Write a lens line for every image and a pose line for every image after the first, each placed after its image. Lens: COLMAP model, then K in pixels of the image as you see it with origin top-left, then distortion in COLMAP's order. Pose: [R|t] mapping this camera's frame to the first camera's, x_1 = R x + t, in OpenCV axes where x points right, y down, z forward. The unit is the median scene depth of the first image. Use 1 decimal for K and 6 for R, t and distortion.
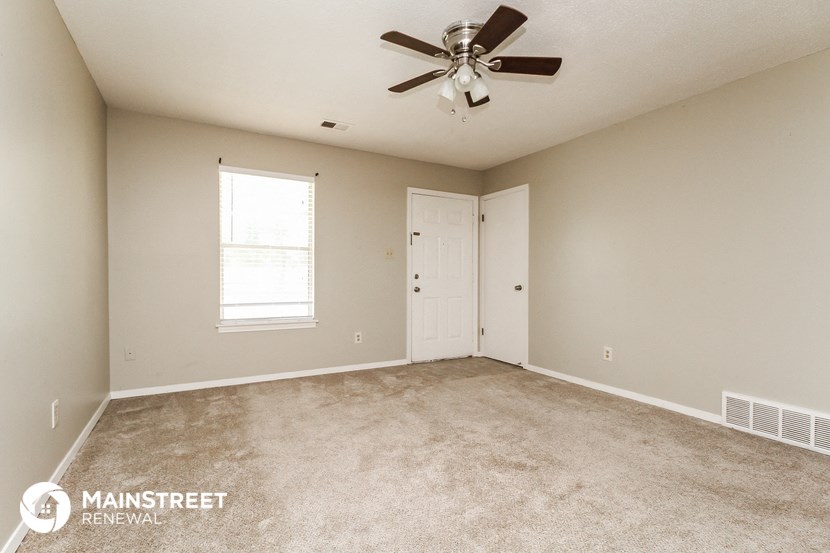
lens RADIAL K [[383.7, 0, 415.0], [0, 383.7, 276.5], [0, 0, 1]] dist [0.021866, -0.000049]
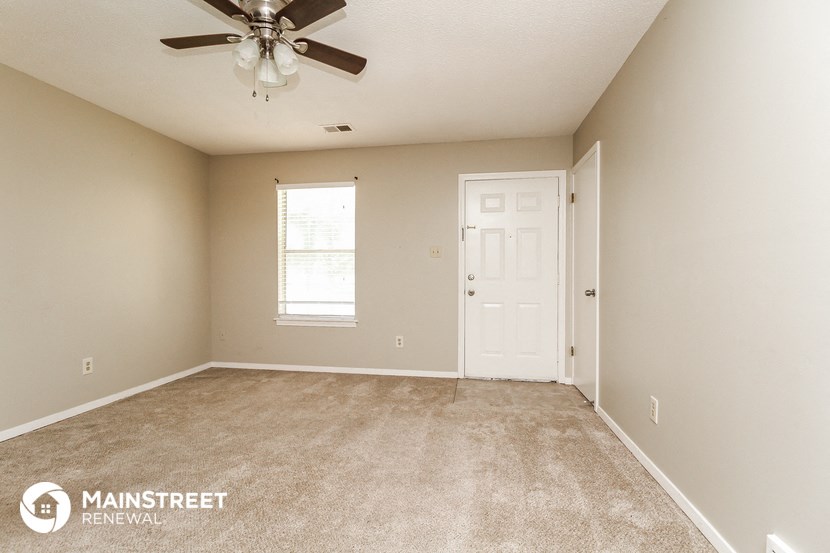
lens RADIAL K [[388.6, 0, 415.0], [0, 388.6, 276.5], [0, 0, 1]] dist [-0.001686, -0.000110]
pose [[0.790789, -0.005152, -0.612067, 0.502208], [0.002401, 0.999983, -0.005316, 0.003238], [0.612084, 0.002734, 0.790788, 0.277100]]
